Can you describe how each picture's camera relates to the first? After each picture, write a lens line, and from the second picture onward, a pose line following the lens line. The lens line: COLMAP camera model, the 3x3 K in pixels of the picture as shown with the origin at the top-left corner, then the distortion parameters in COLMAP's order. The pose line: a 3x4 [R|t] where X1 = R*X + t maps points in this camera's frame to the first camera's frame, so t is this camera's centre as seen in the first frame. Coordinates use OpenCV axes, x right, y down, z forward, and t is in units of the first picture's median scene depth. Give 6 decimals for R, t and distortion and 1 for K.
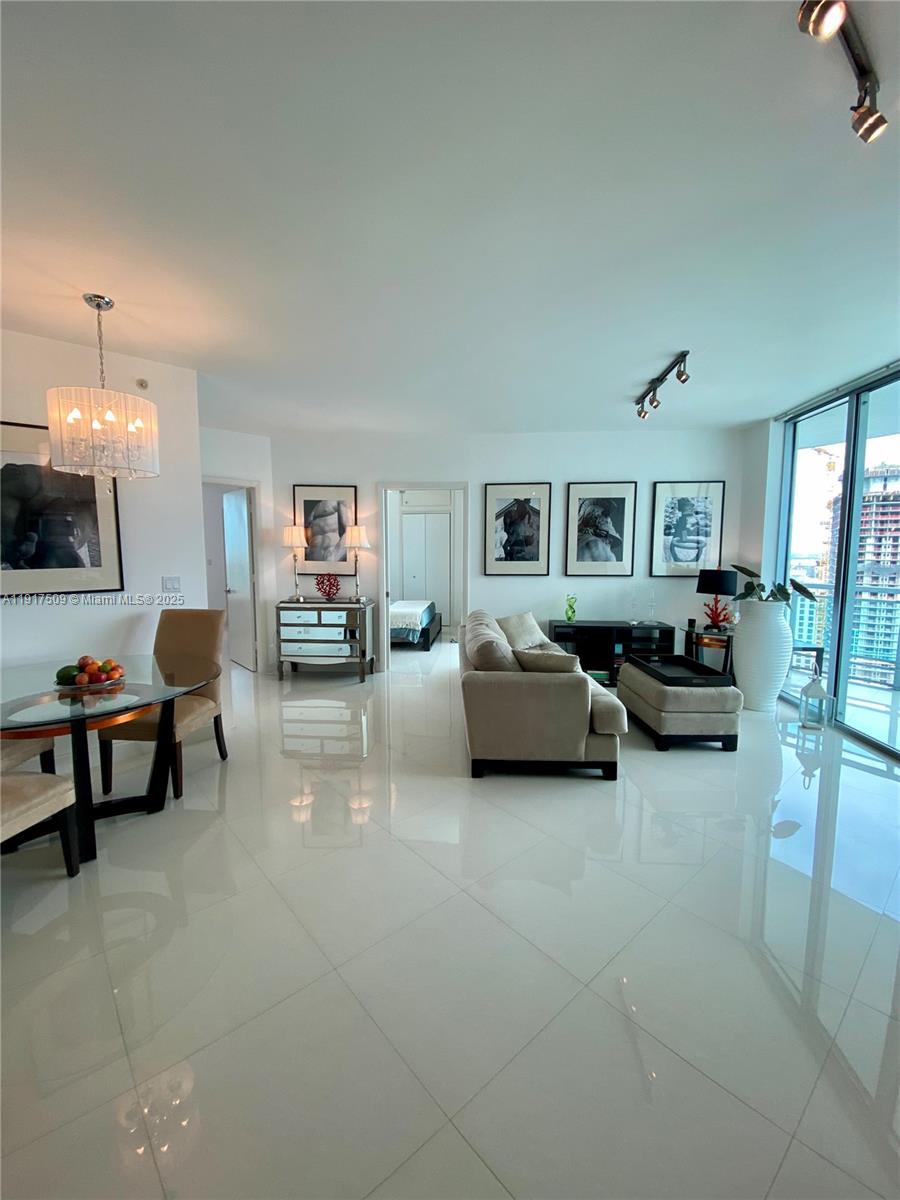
lens RADIAL K [[483.5, 0, 433.1], [0, 483.5, 600.2], [0, 0, 1]] dist [0.012796, -0.016731]
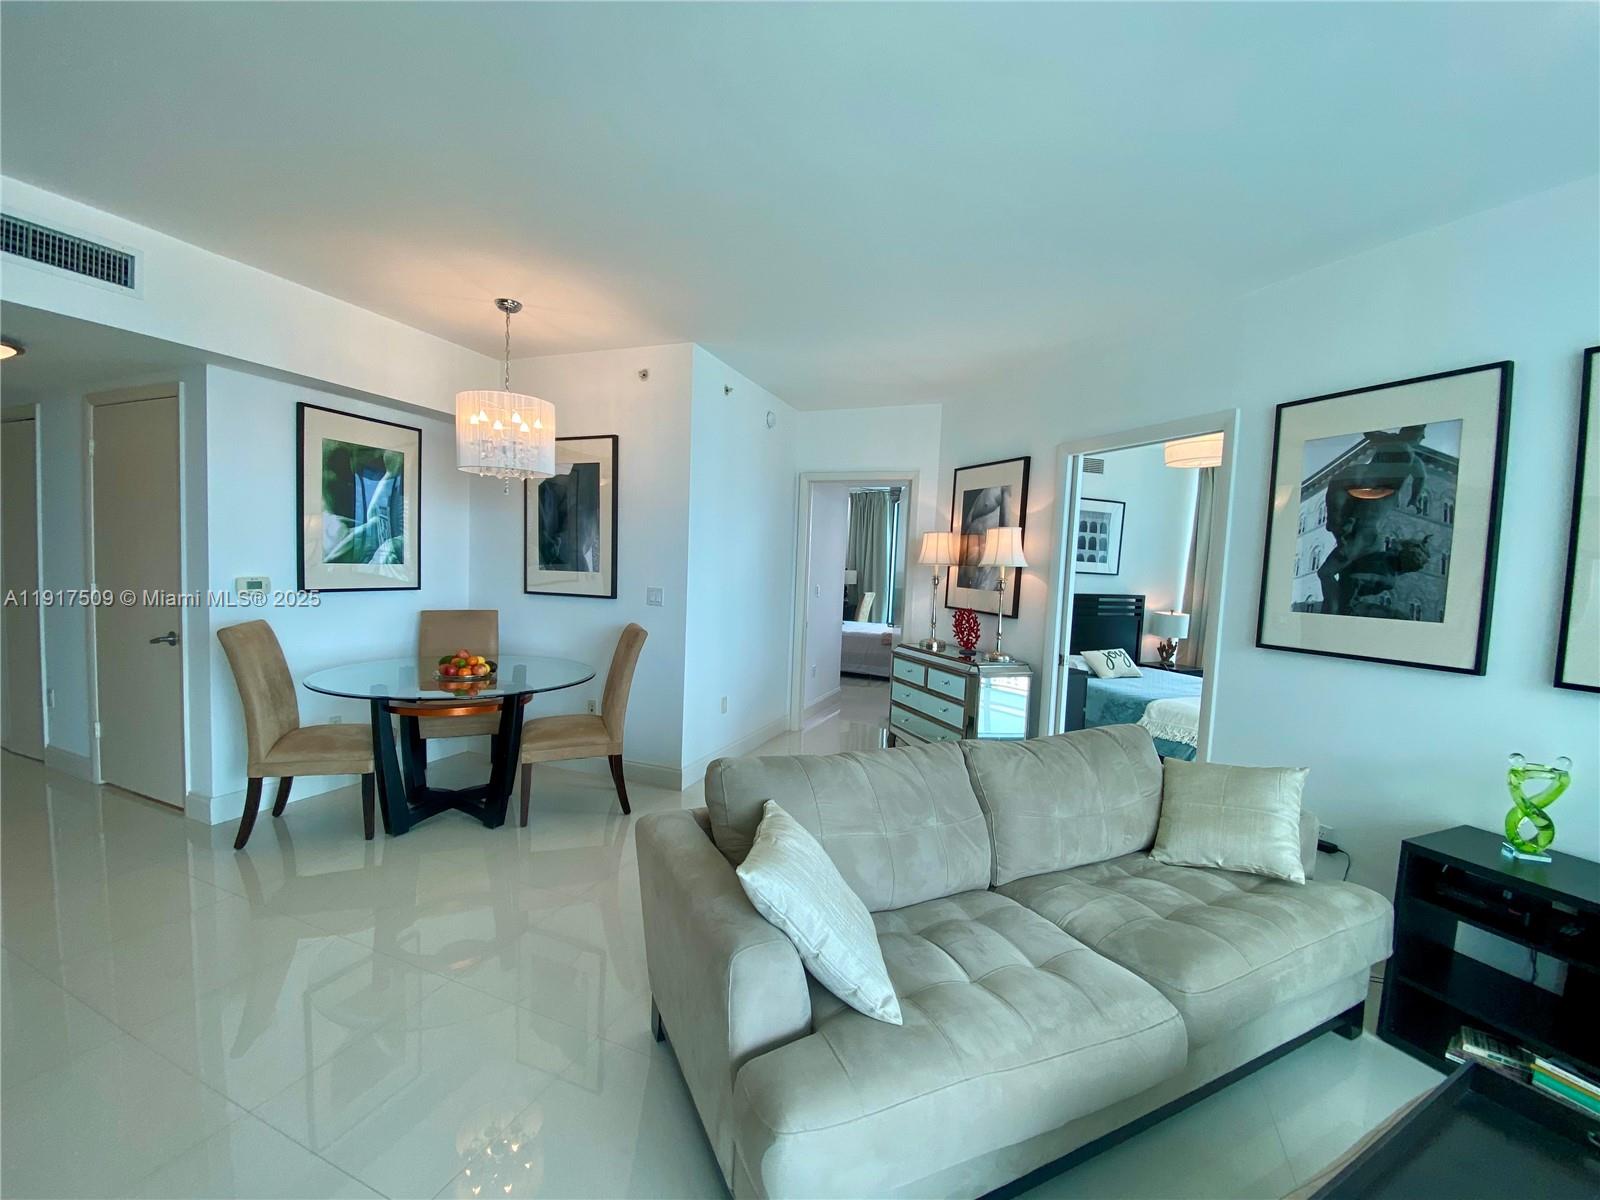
lens RADIAL K [[644.6, 0, 794.5], [0, 644.6, 608.0], [0, 0, 1]] dist [0.012796, -0.016731]
pose [[0.466816, 0.077420, -0.880959, 0.389989], [-0.129964, 0.991351, 0.018254, -0.044239], [0.874753, 0.105972, 0.472840, 0.448074]]
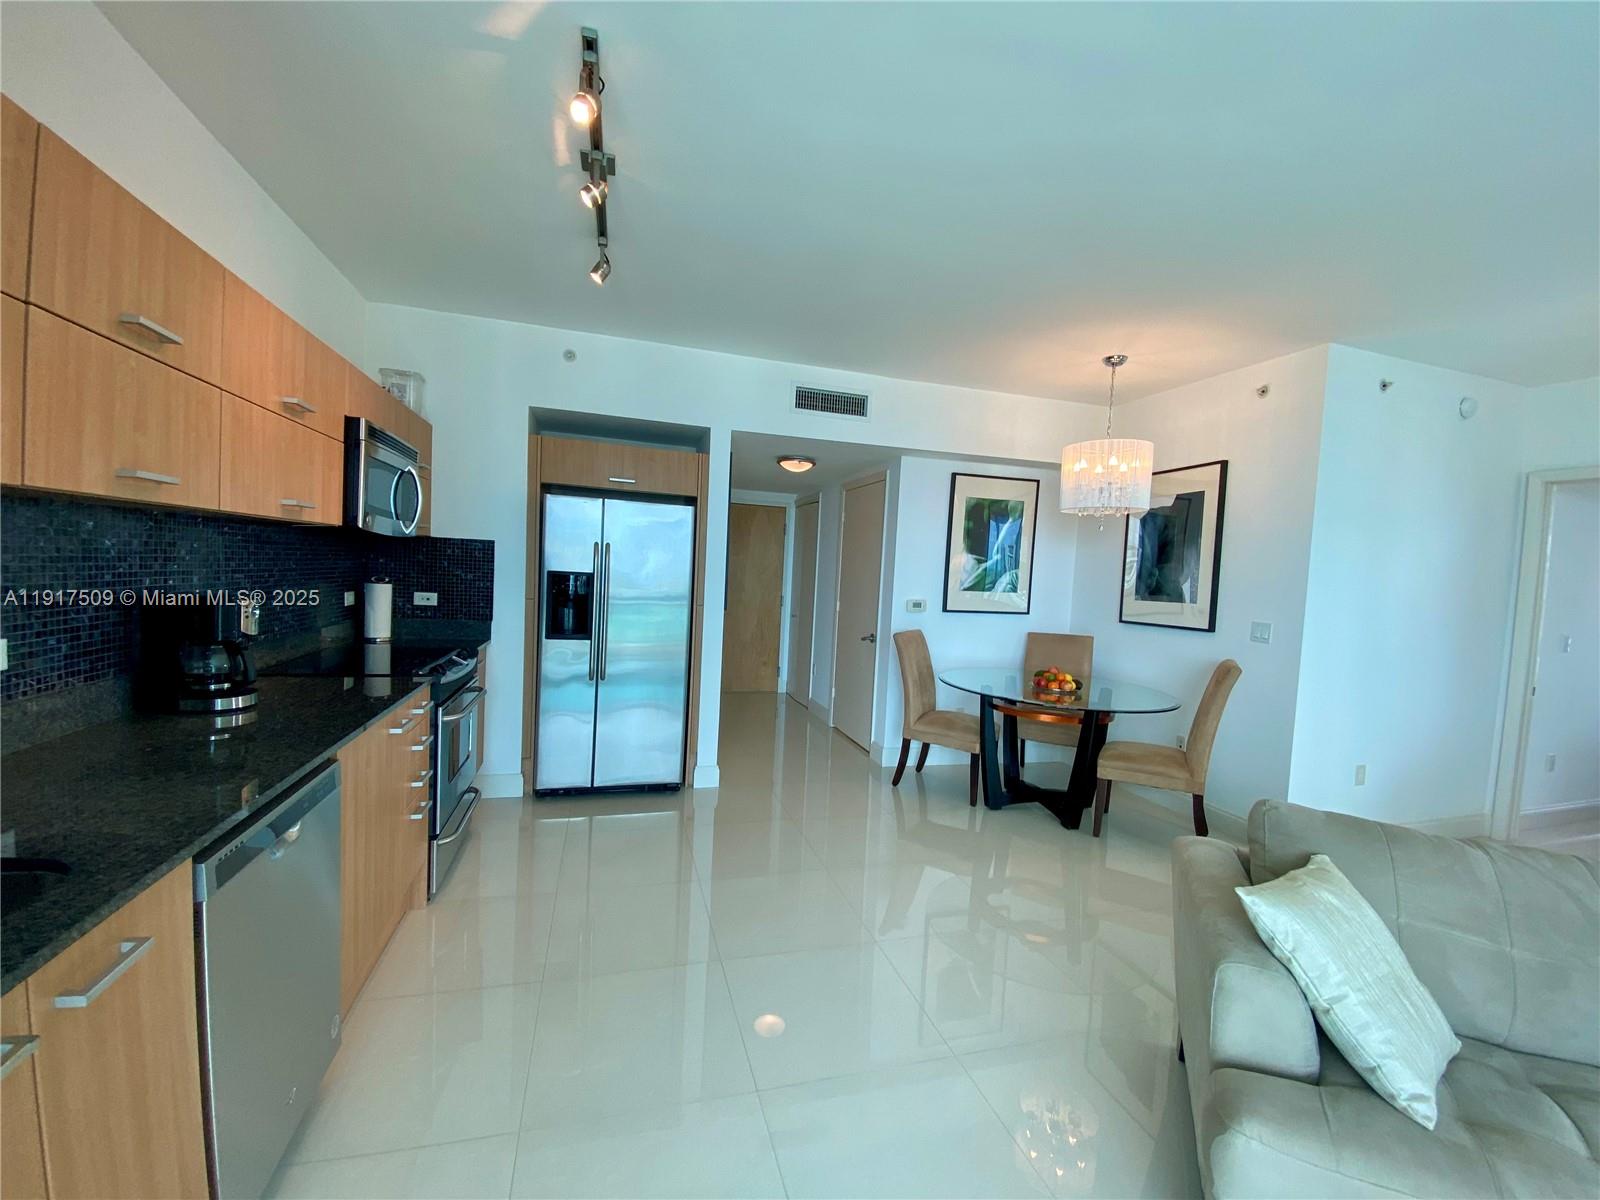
lens RADIAL K [[644.6, 0, 788.8], [0, 644.6, 606.3], [0, 0, 1]] dist [0.012796, -0.016731]
pose [[-0.415665, 0.030844, -0.908995, 0.469855], [-0.137941, 0.985726, 0.096525, -0.046218], [0.898997, 0.165510, -0.405477, 0.483279]]
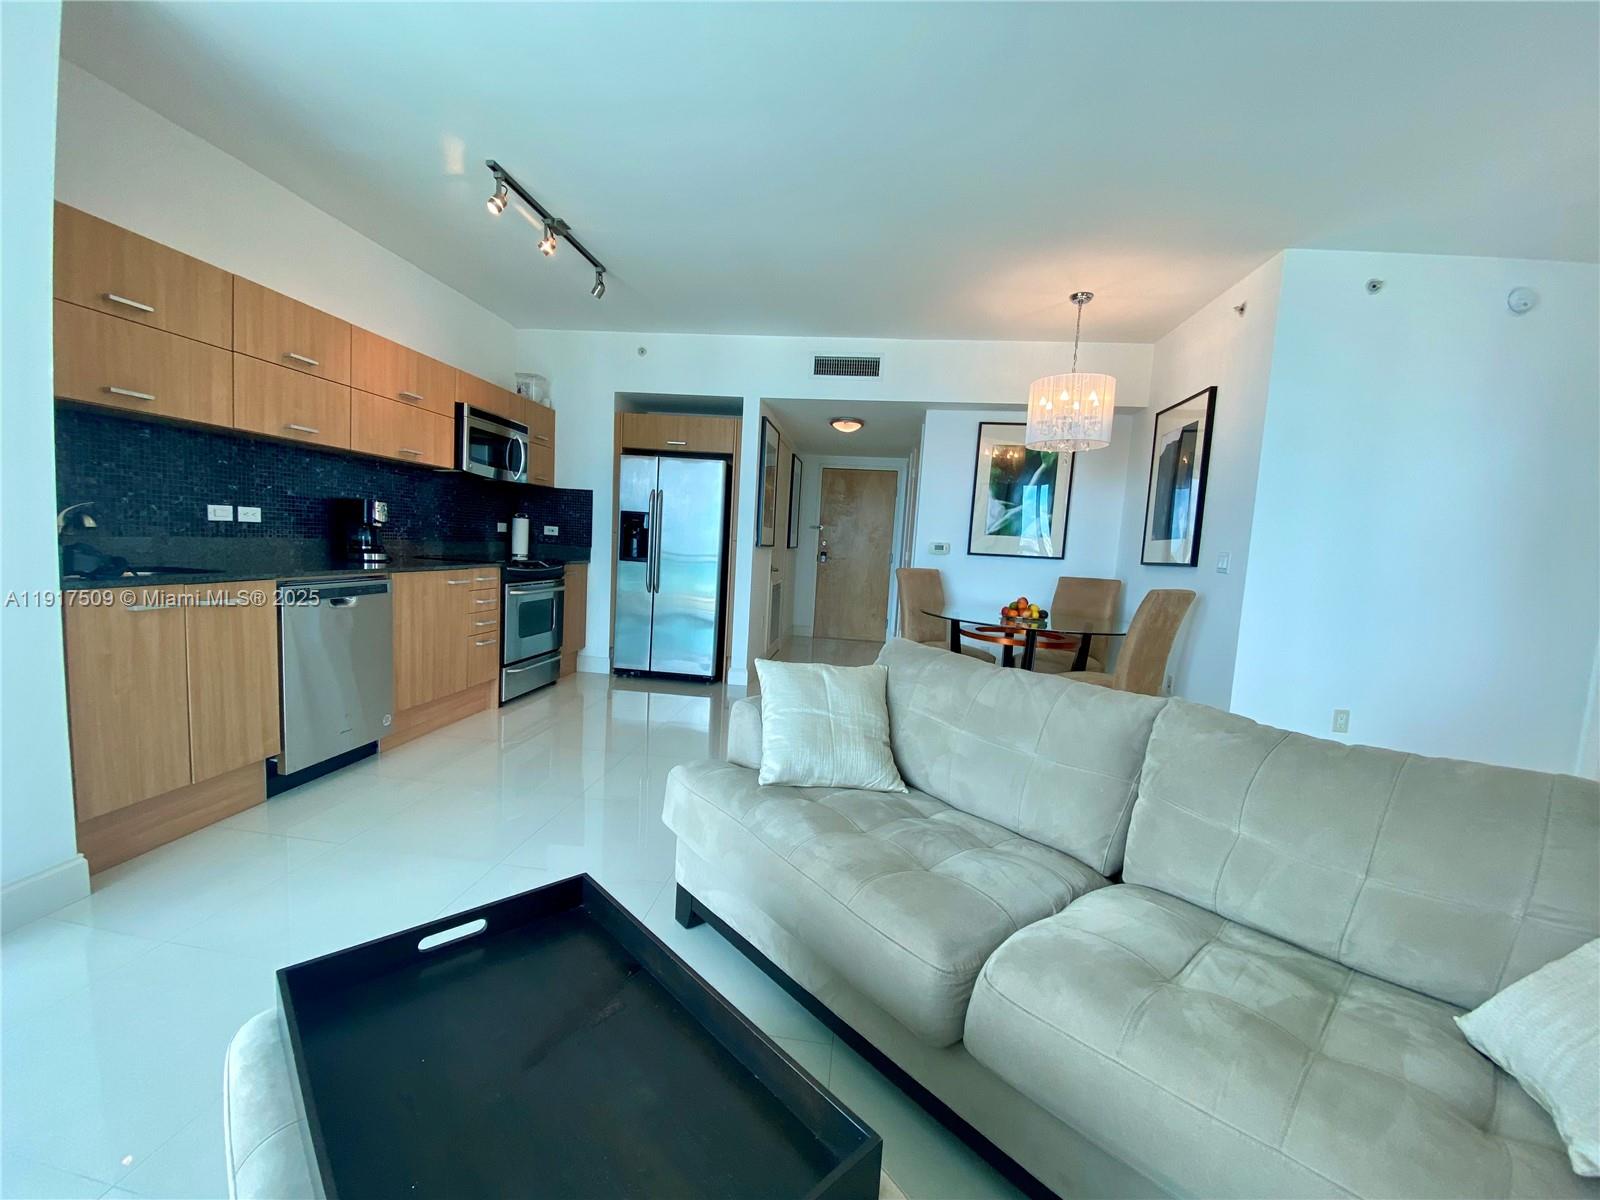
lens RADIAL K [[644.6, 0, 785.3], [0, 644.6, 608.1], [0, 0, 1]] dist [0.012796, -0.016731]
pose [[-0.738794, 0.022977, -0.673540, 0.414309], [-0.125658, 0.977196, 0.171168, -0.034328], [0.662113, 0.211094, -0.719059, 0.841889]]
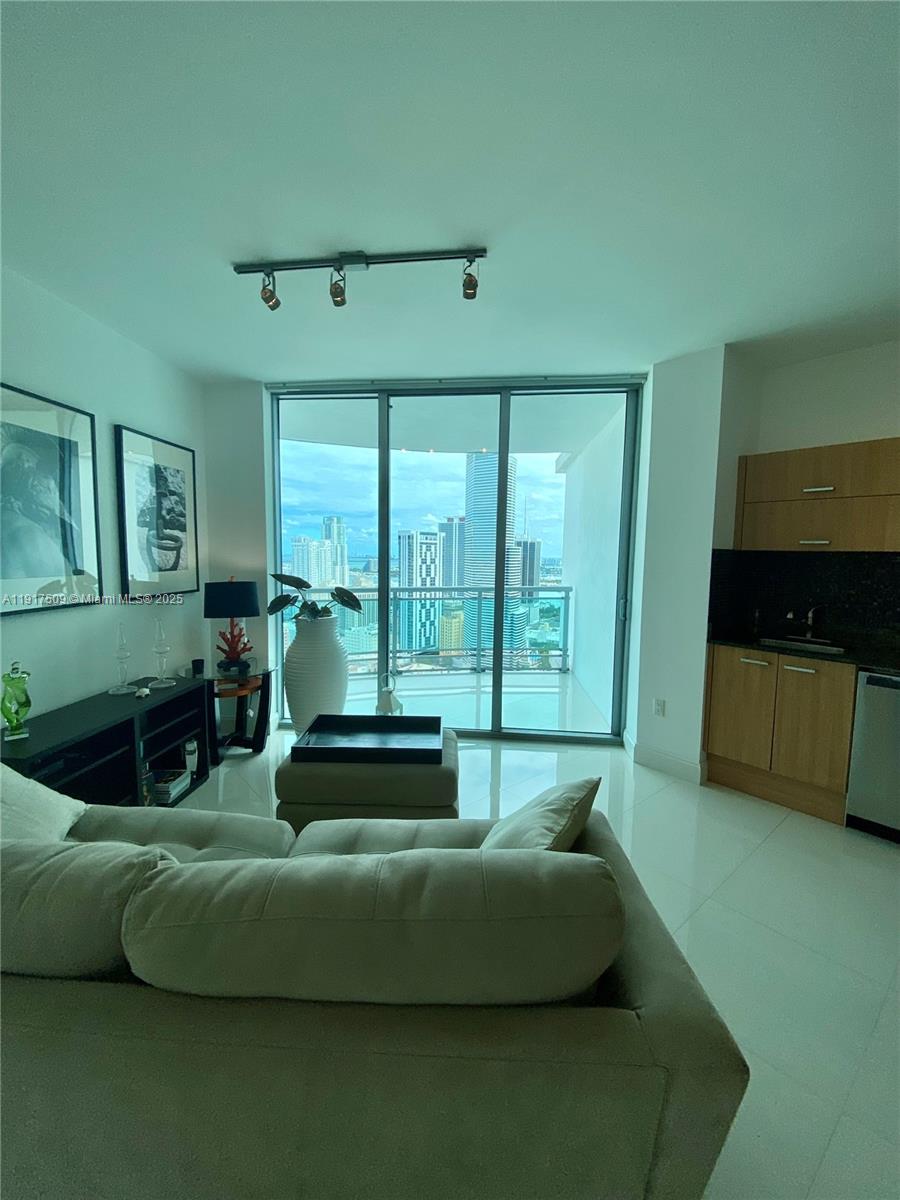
lens RADIAL K [[483.5, 0, 466.5], [0, 483.5, 599.4], [0, 0, 1]] dist [0.012796, -0.016731]
pose [[-0.005455, -0.091151, 0.995822, -0.096921], [0.085520, 0.992146, 0.091283, -0.065985], [-0.996322, 0.085661, 0.002383, 0.615887]]
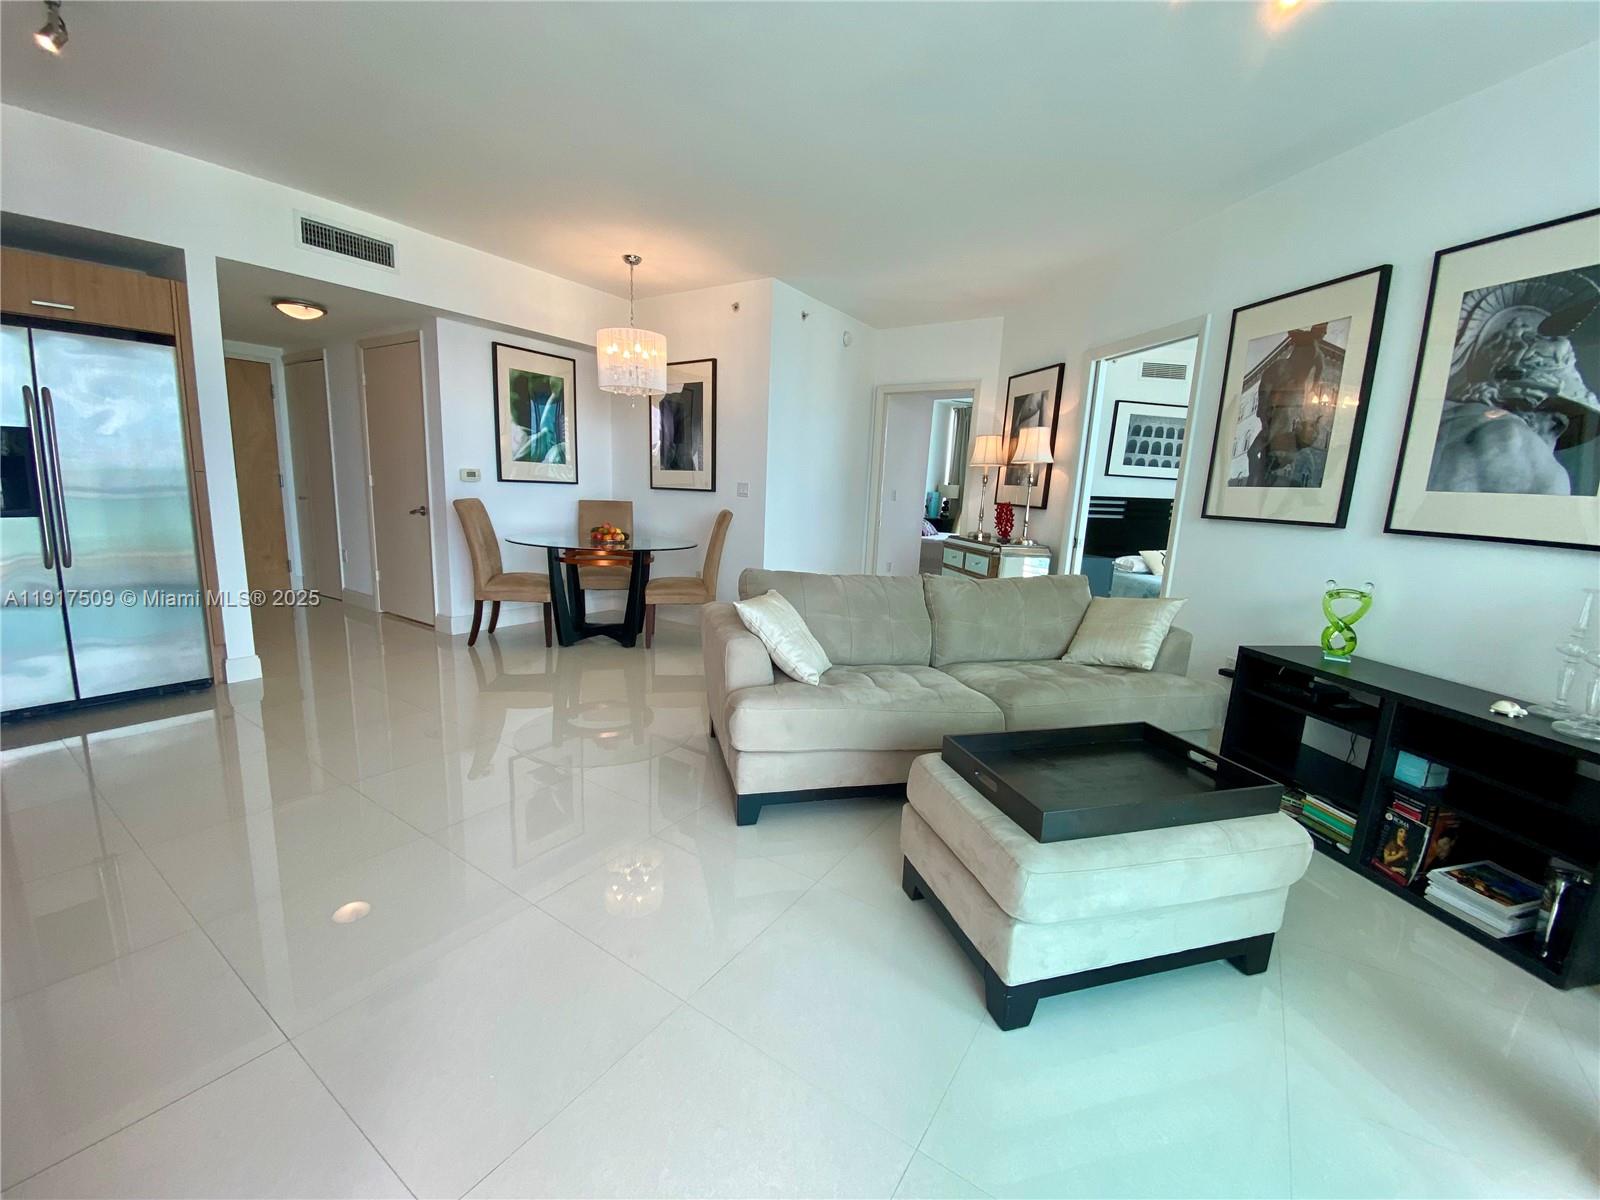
lens RADIAL K [[644.6, 0, 797.8], [0, 644.6, 610.7], [0, 0, 1]] dist [0.012796, -0.016731]
pose [[0.276447, 0.193016, -0.941447, 0.612105], [-0.140014, 0.977260, 0.159244, -0.008832], [0.950775, 0.087793, 0.297185, 0.466009]]
